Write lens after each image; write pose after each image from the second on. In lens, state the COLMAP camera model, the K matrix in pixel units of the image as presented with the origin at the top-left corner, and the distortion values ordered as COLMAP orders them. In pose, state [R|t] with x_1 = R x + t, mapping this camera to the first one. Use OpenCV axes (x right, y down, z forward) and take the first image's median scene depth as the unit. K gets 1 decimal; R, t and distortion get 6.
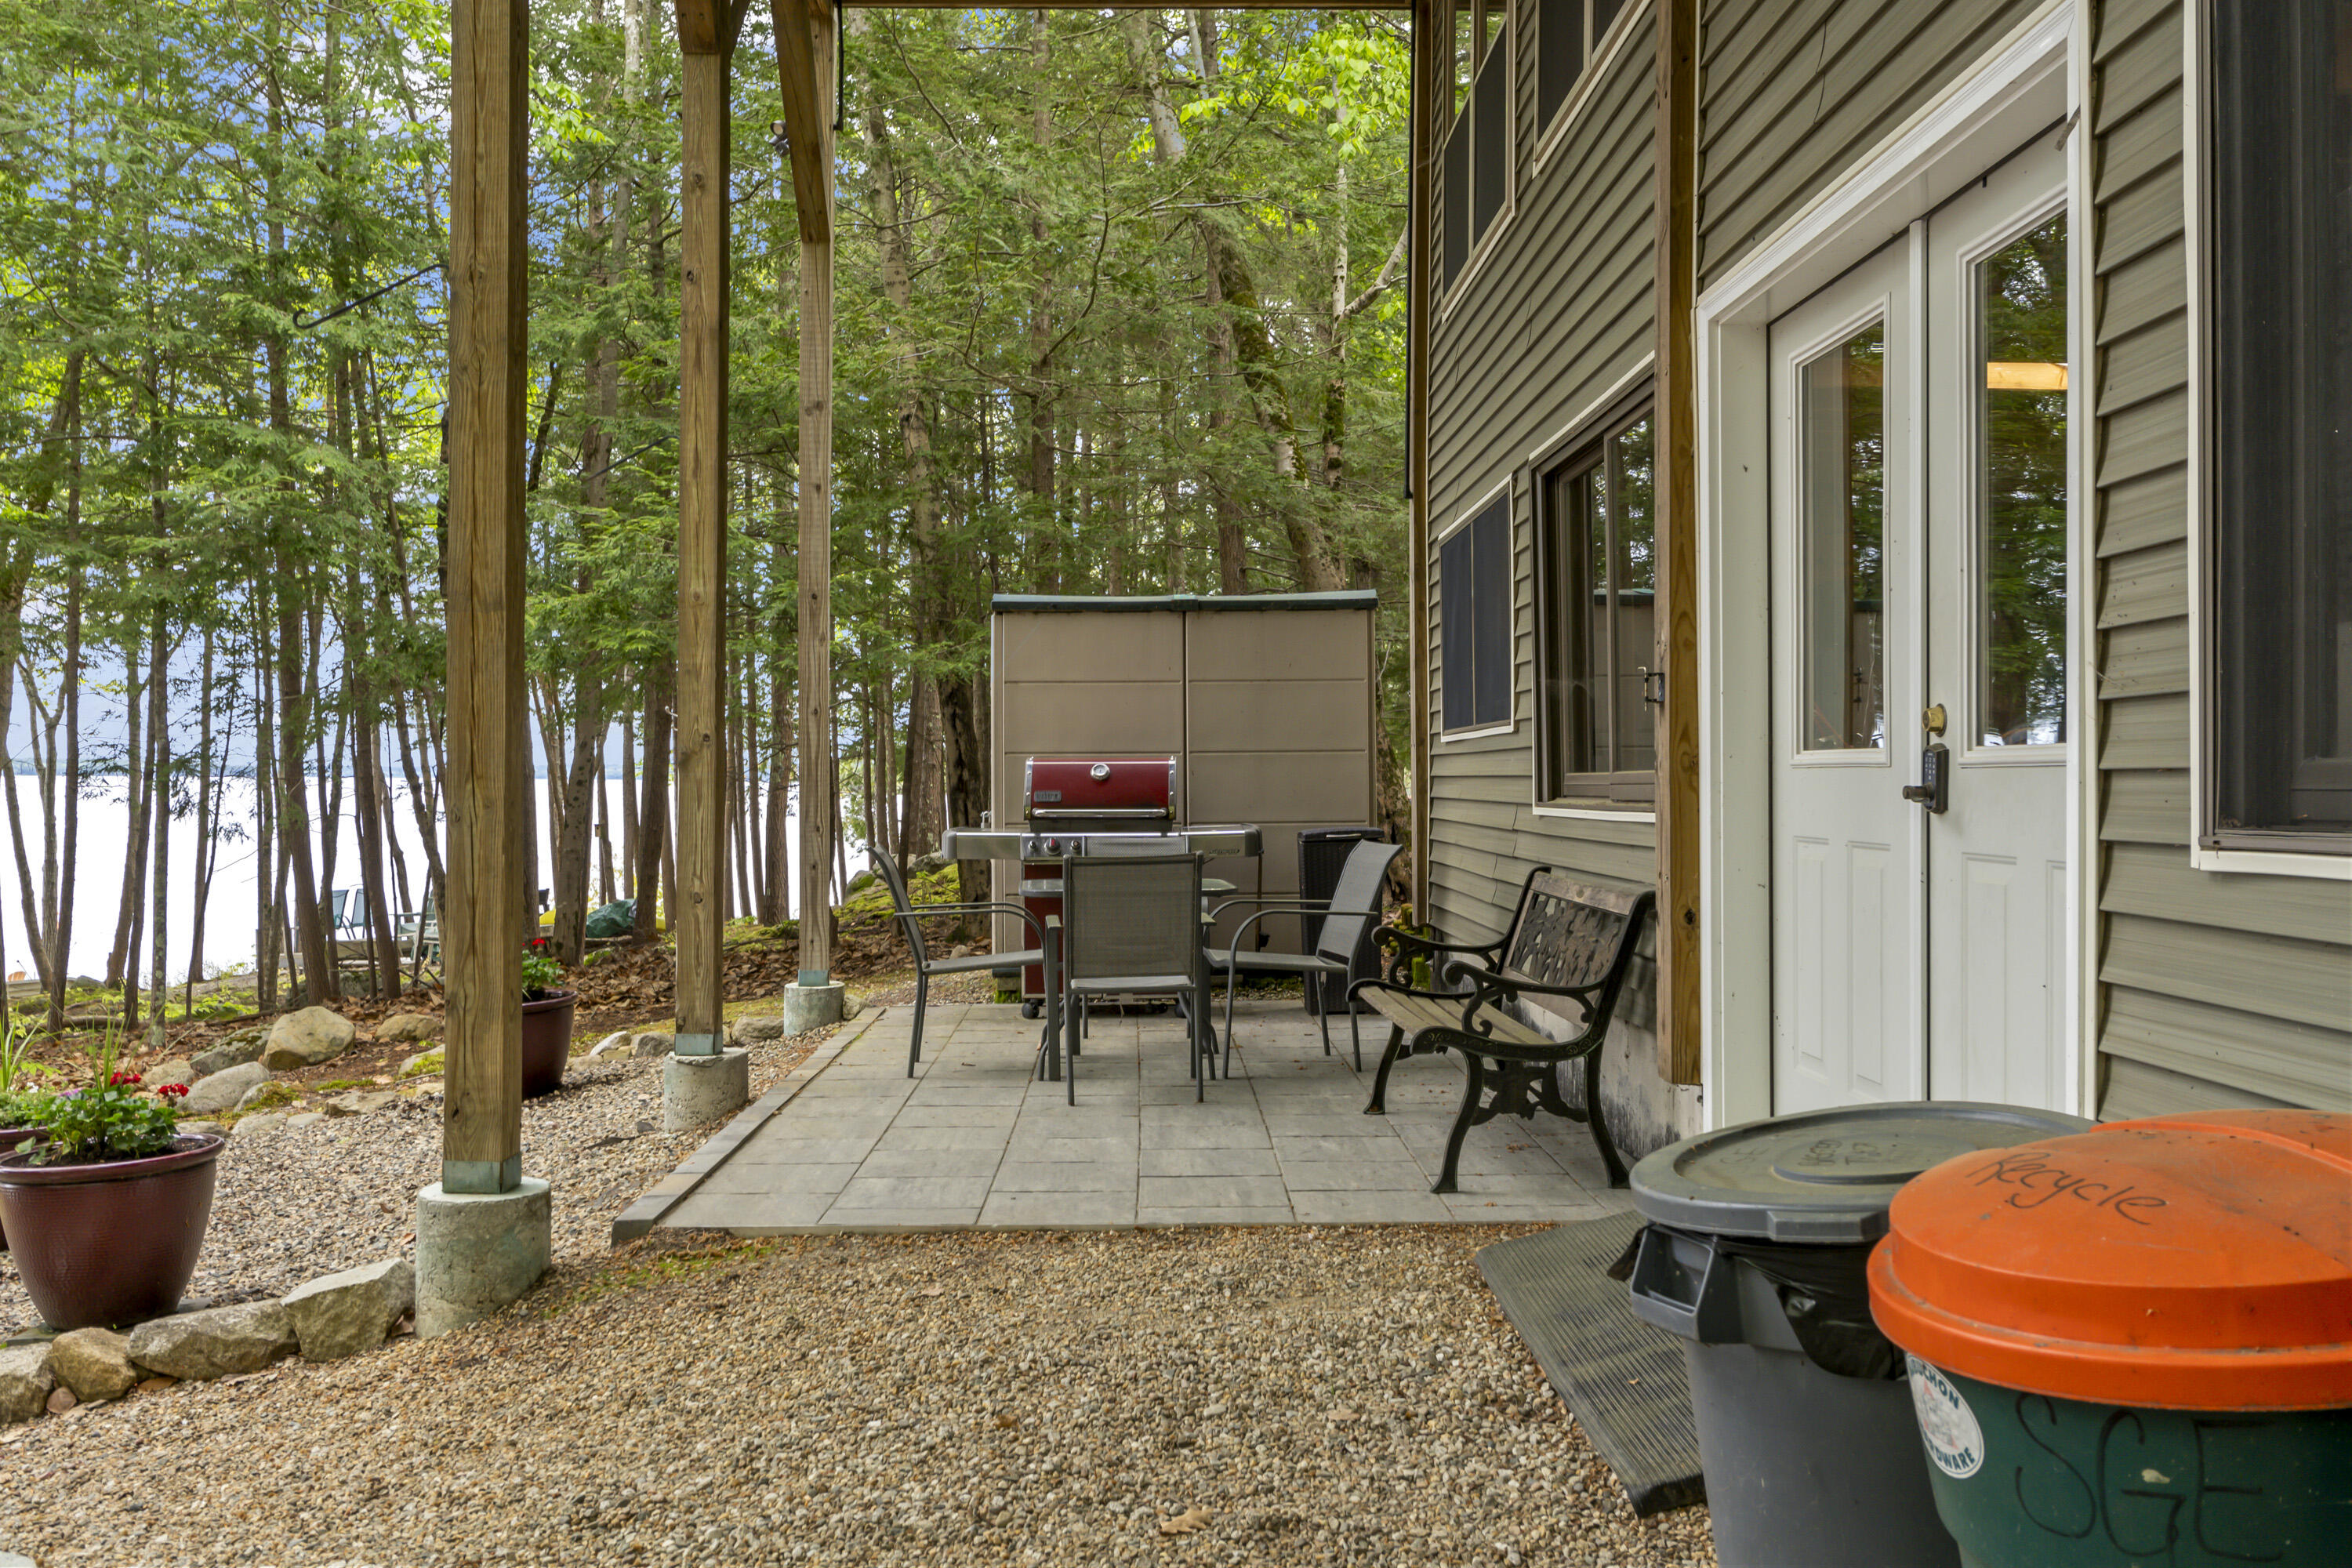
lens RADIAL K [[1999.9, 0, 1177.4], [0, 1999.9, 808.6], [0, 0, 1]] dist [0.030952, -0.001997]
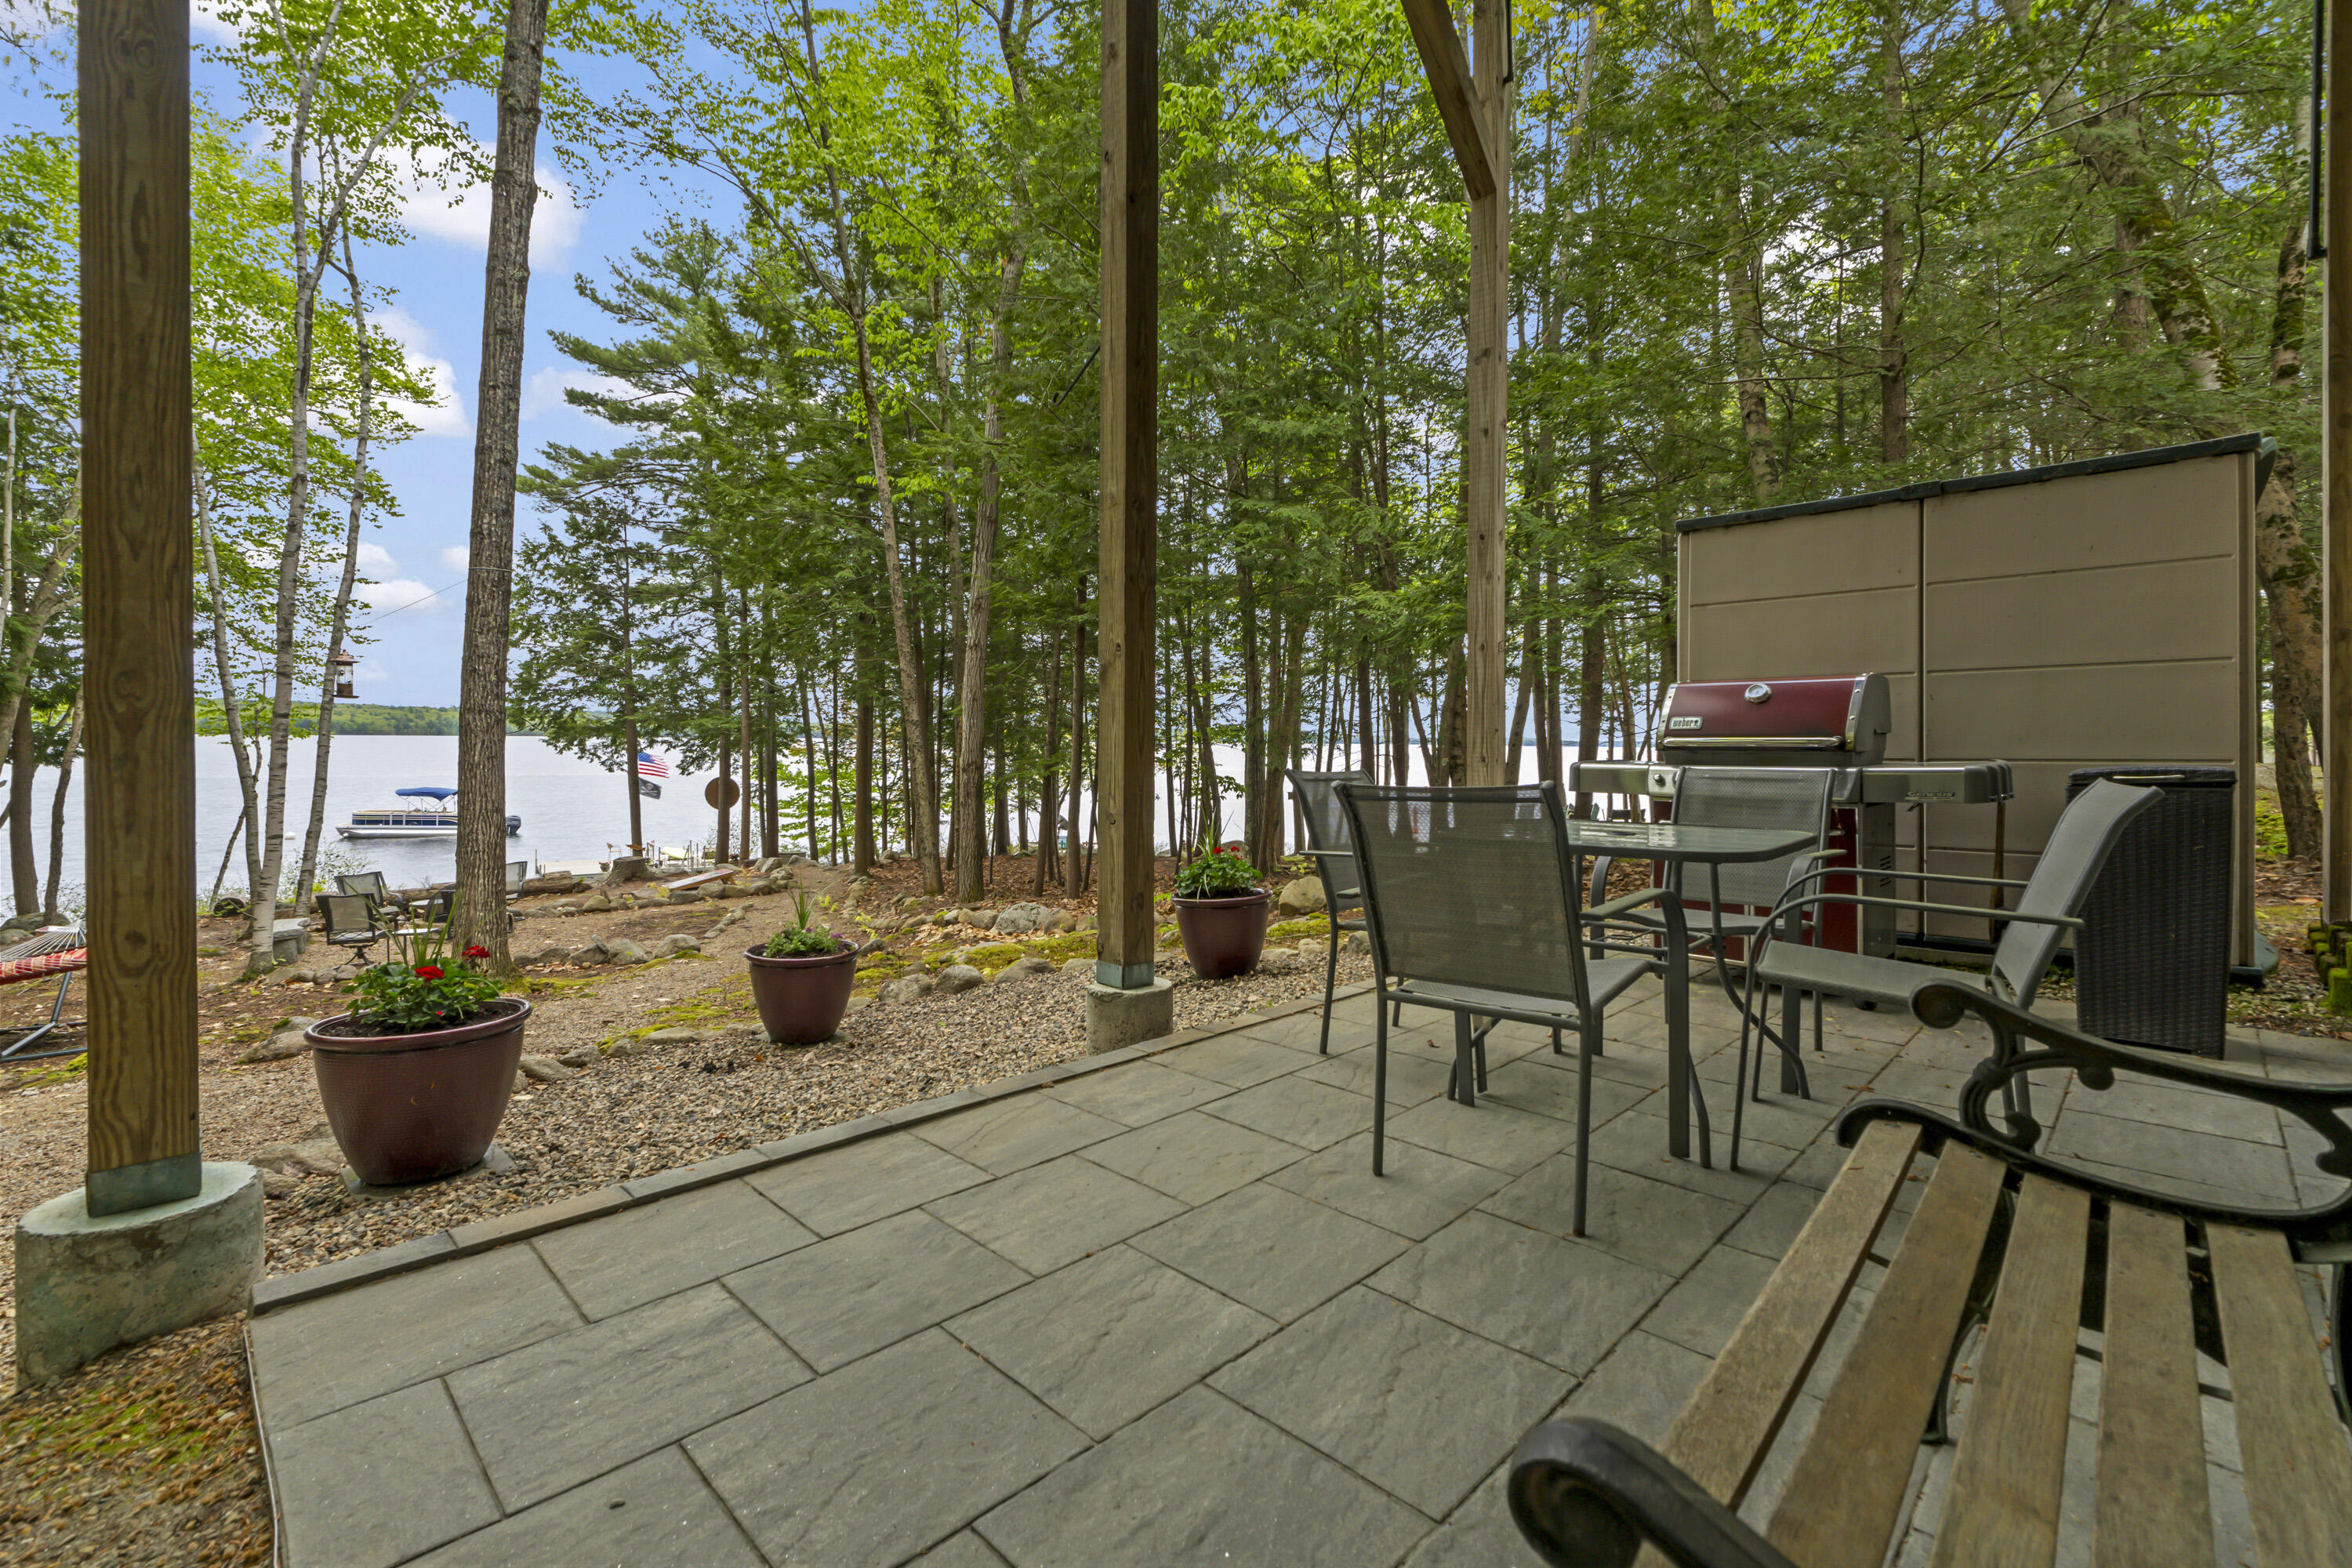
lens RADIAL K [[1046.3, 0, 1164.8], [0, 1046.3, 749.4], [0, 0, 1]] dist [-0.004403, -0.000505]
pose [[0.682583, 0.001449, -0.730807, 0.192052], [-0.006156, 0.999974, -0.003768, 0.014032], [0.730782, 0.007070, 0.682574, 0.909541]]
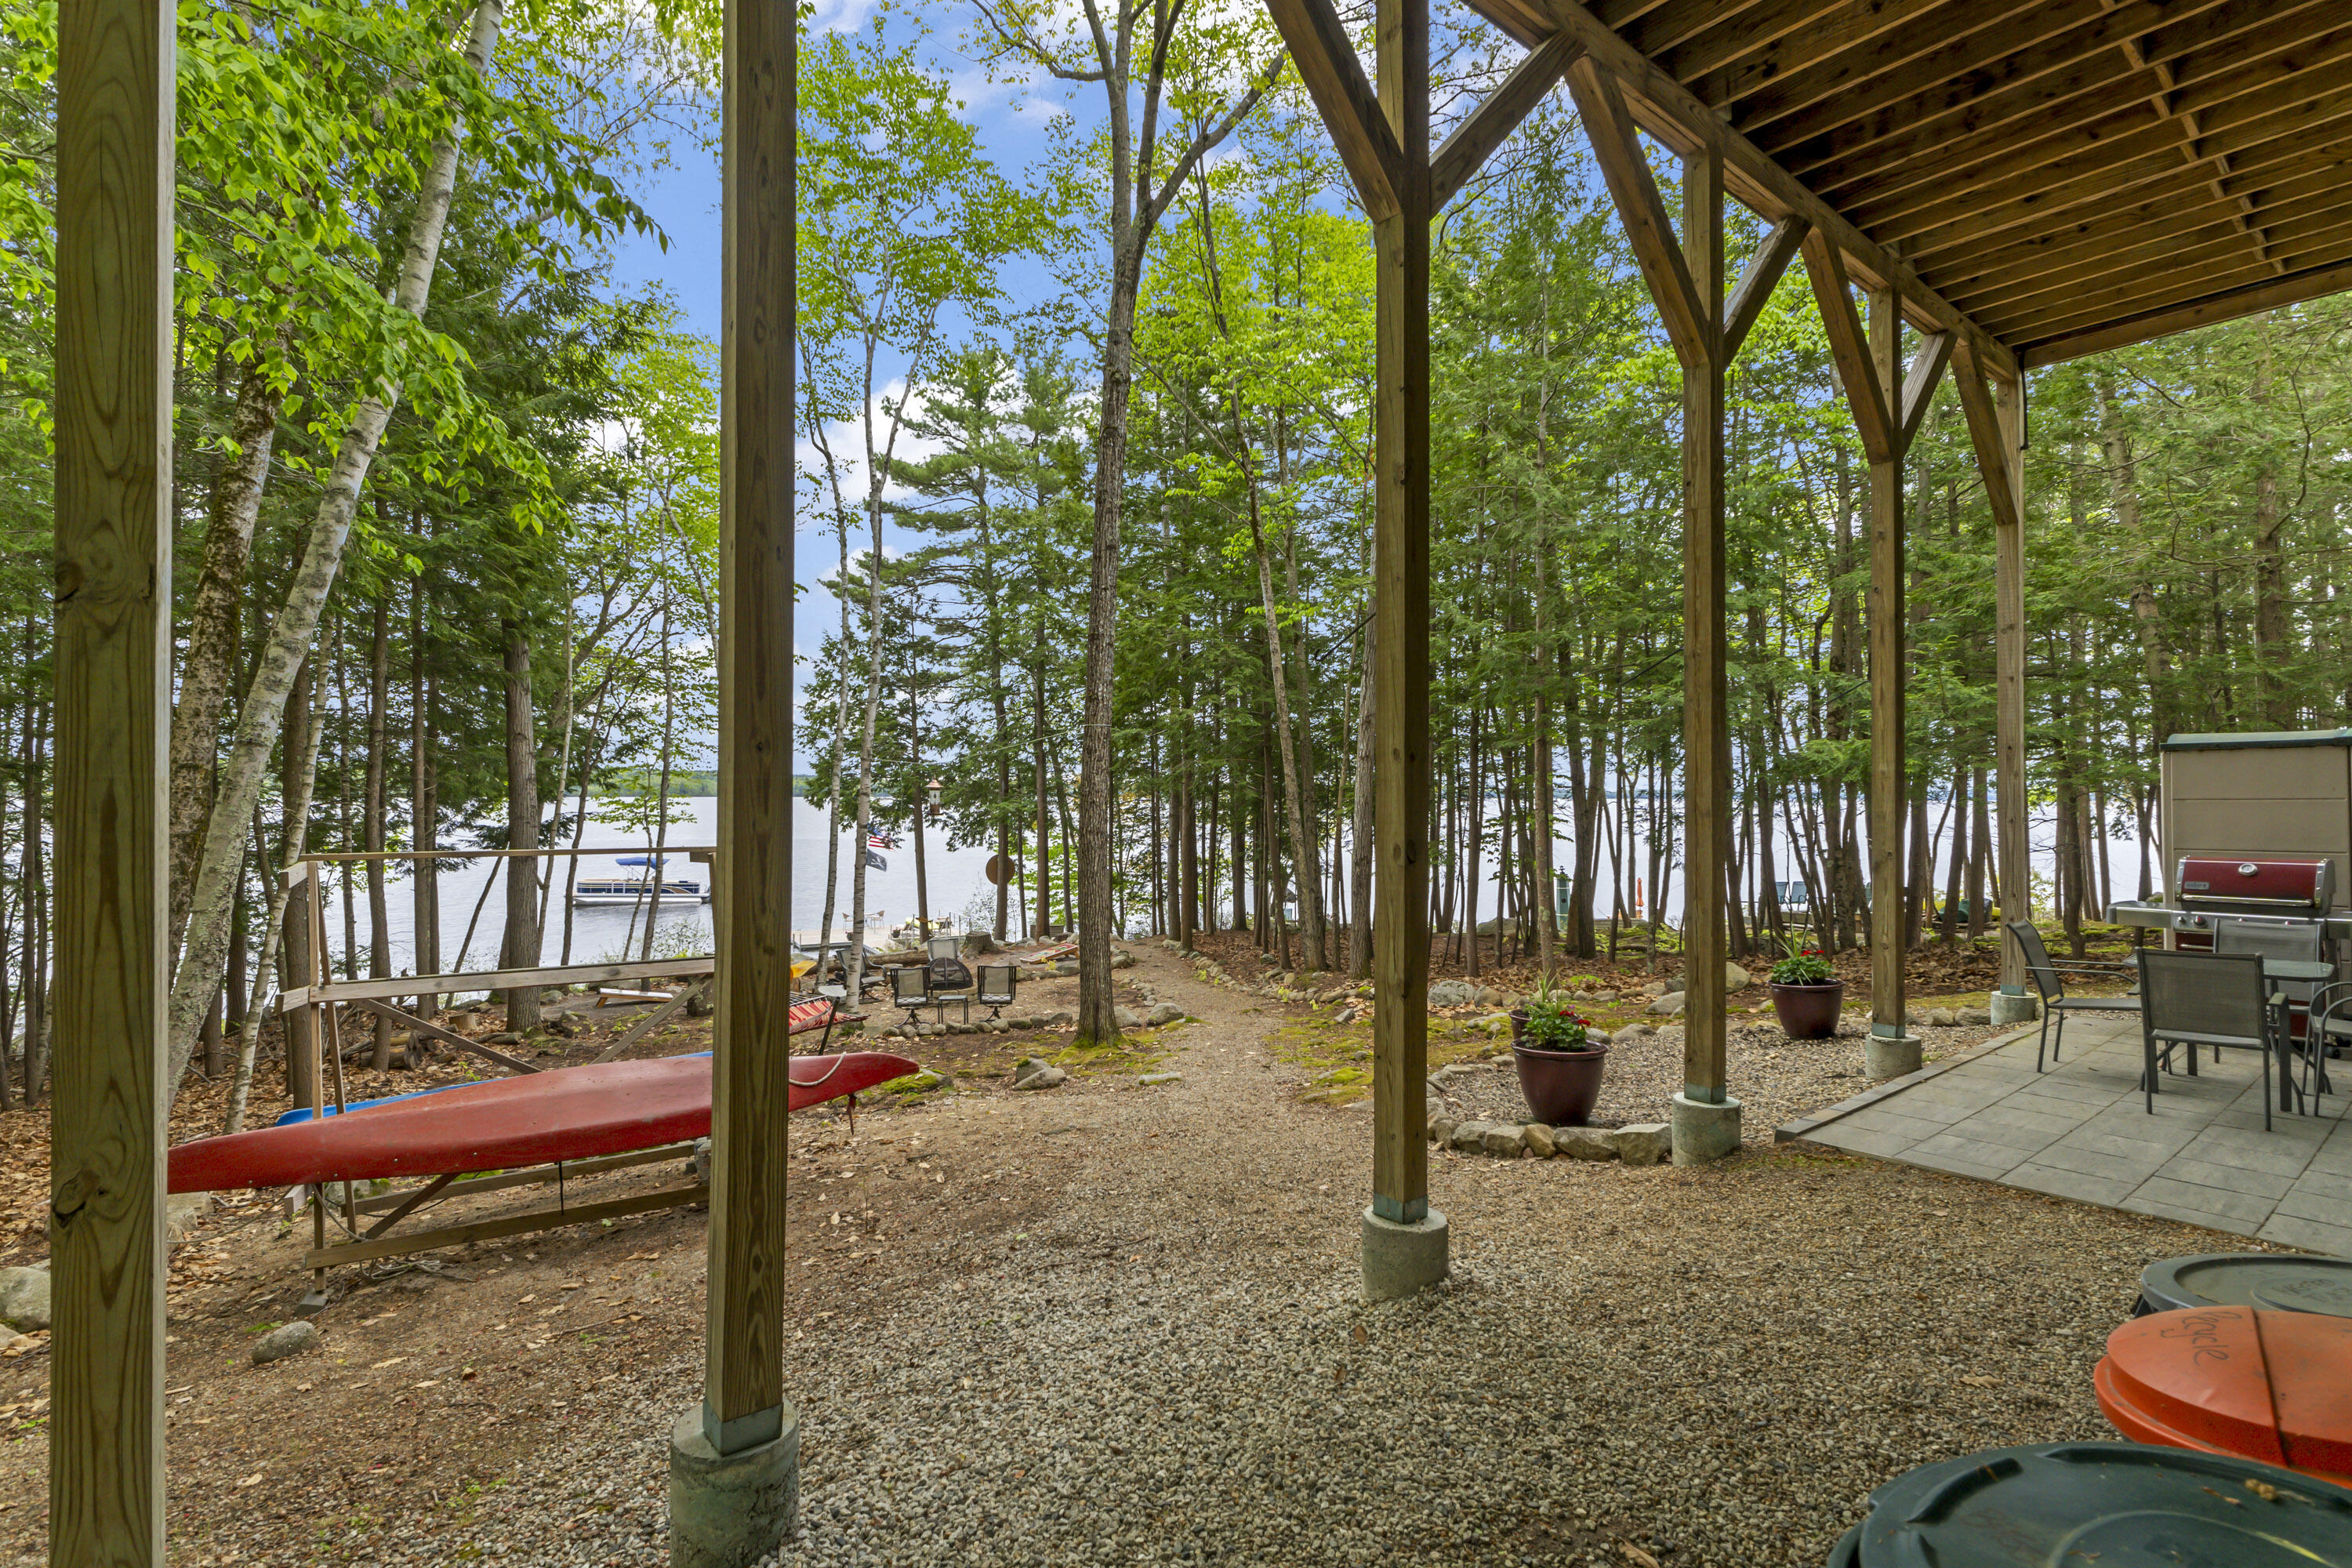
lens RADIAL K [[1151.0, 0, 1141.8], [0, 1151.0, 790.5], [0, 0, 1]] dist [-0.017614, 0.008454]
pose [[0.590460, -0.011066, -0.806991, 0.255167], [-0.001593, 0.999888, -0.014877, -0.104338], [0.807066, 0.010070, 0.590376, -0.145294]]
